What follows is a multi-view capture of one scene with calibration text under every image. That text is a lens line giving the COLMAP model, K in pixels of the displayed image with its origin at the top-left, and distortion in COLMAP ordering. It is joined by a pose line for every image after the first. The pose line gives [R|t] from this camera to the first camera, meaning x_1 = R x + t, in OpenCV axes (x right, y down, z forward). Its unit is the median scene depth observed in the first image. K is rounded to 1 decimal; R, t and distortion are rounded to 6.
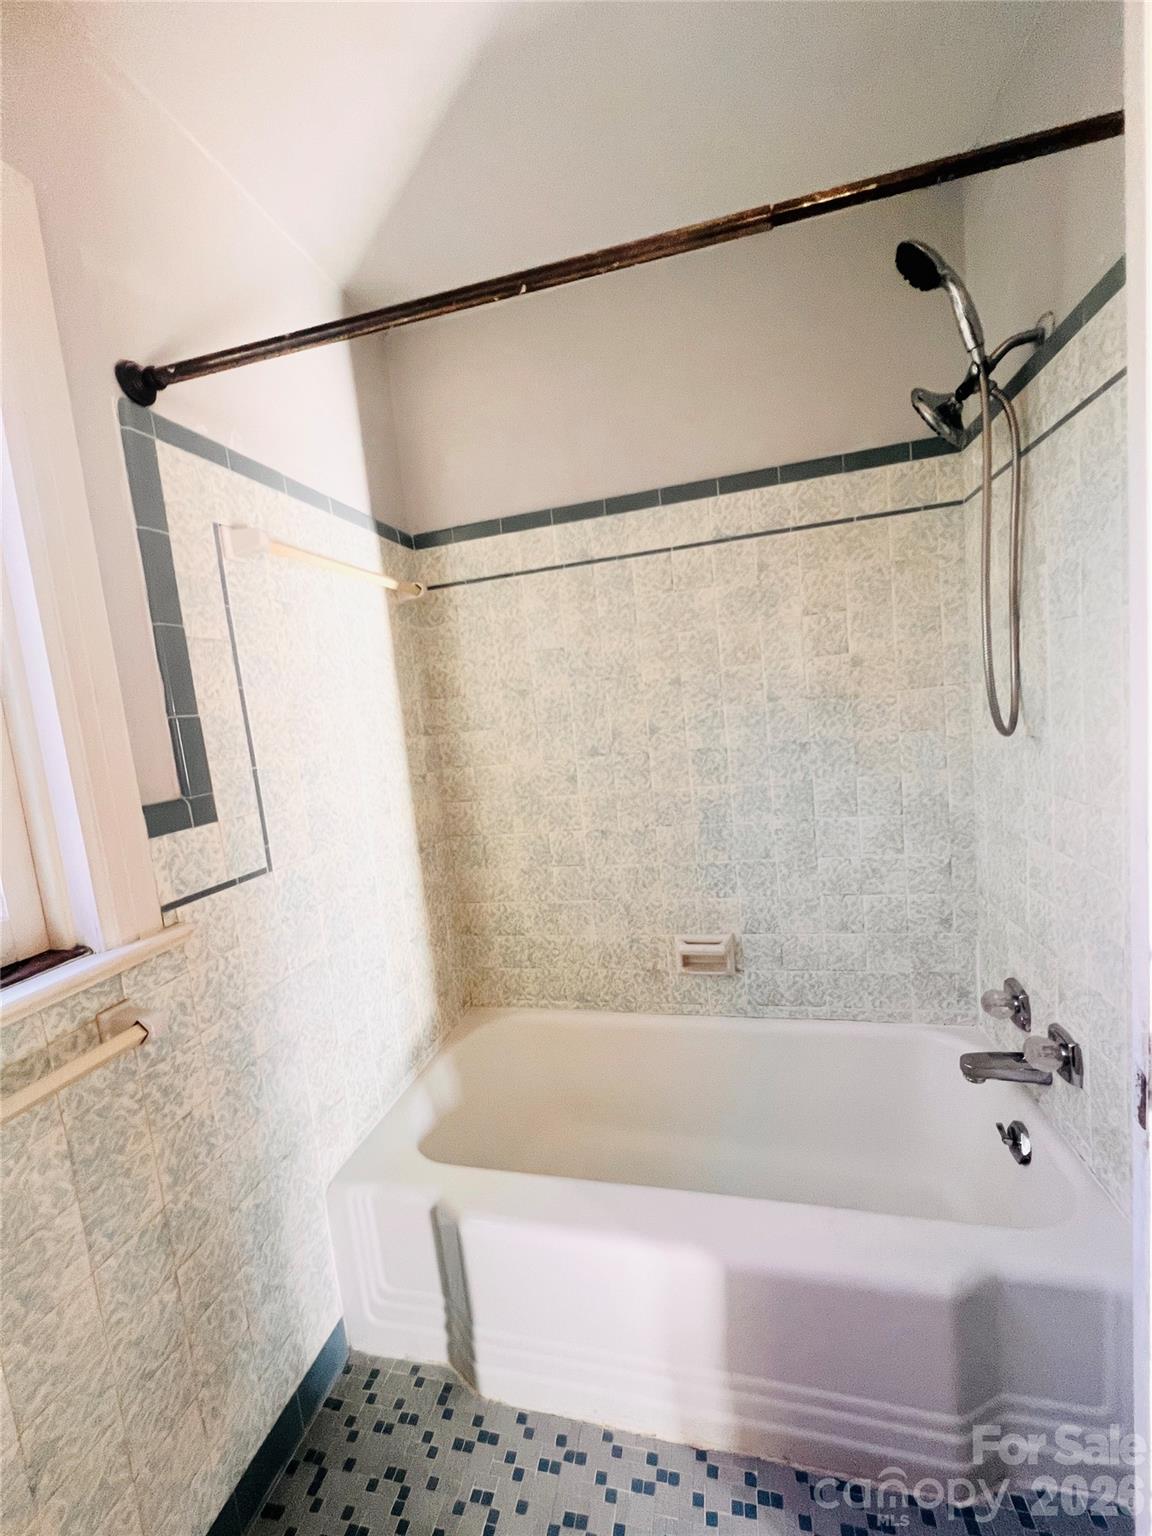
lens RADIAL K [[611.4, 0, 576.0], [0, 611.4, 768.0], [0, 0, 1]] dist [0.004429, 0.000183]
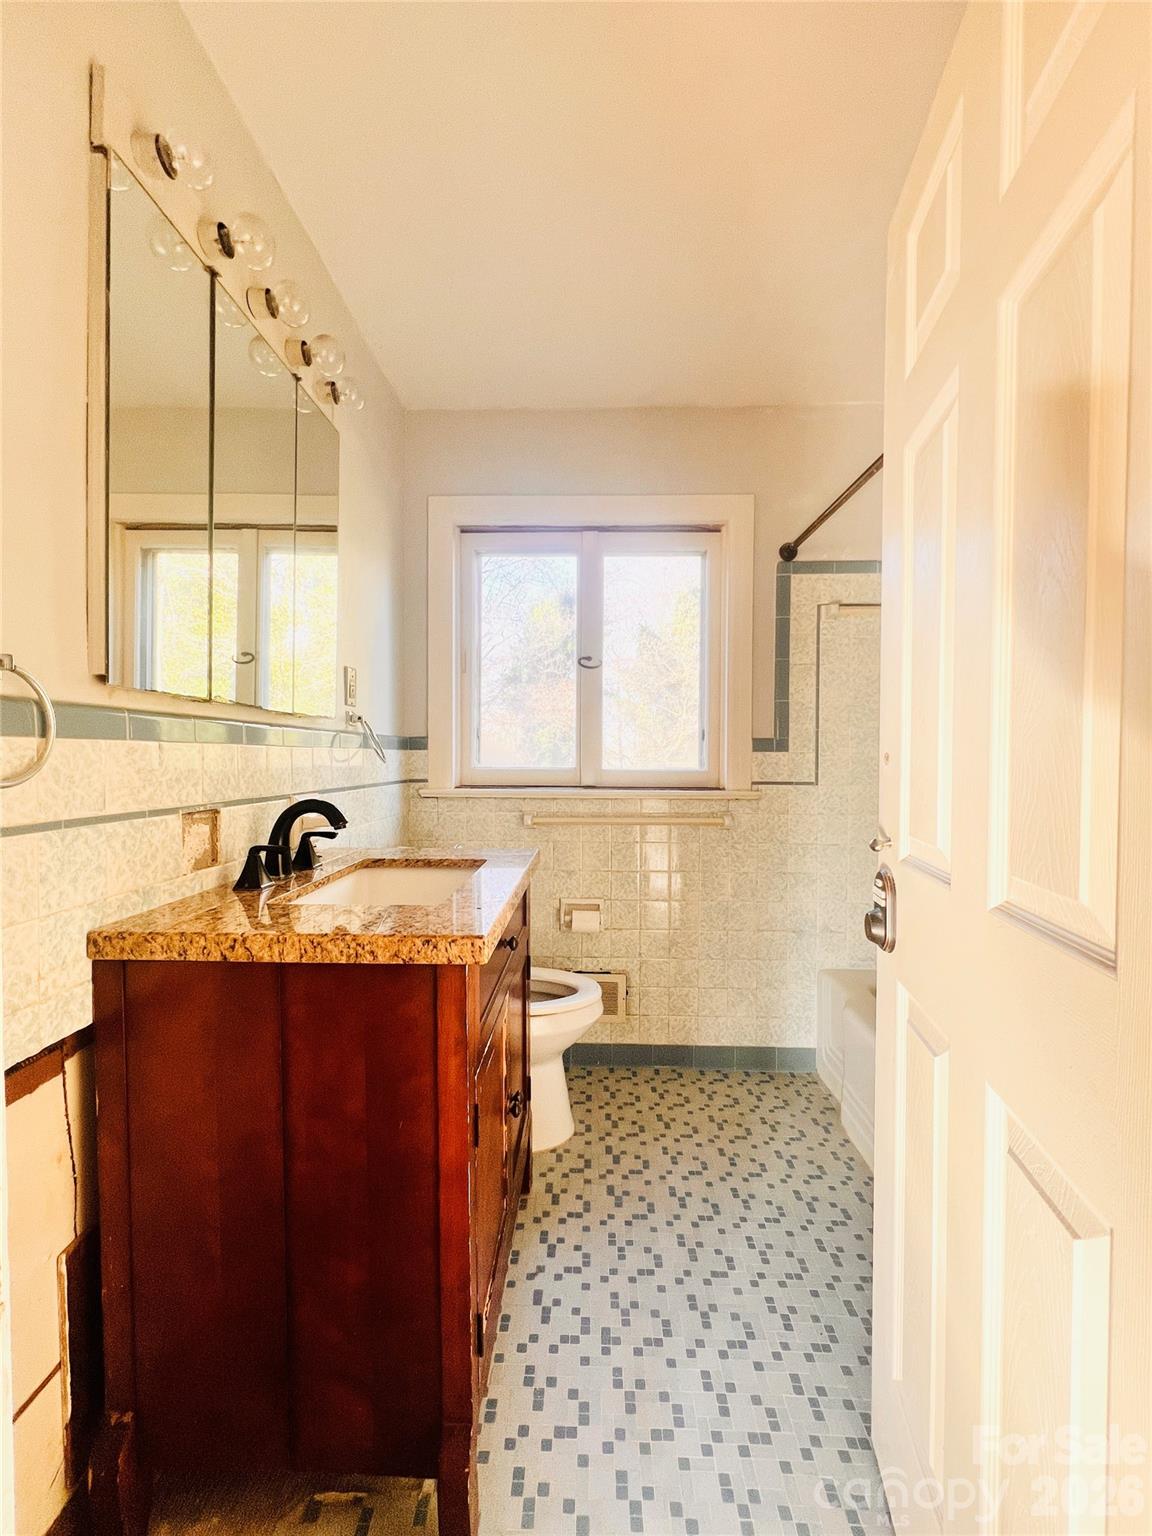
lens RADIAL K [[611.4, 0, 576.0], [0, 611.4, 768.0], [0, 0, 1]] dist [0.004429, 0.000183]
pose [[0.215090, 0.119447, -0.969262, 1.316341], [-0.127317, 0.987451, 0.093435, 0.040378], [0.968260, 0.103307, 0.227598, -0.167724]]
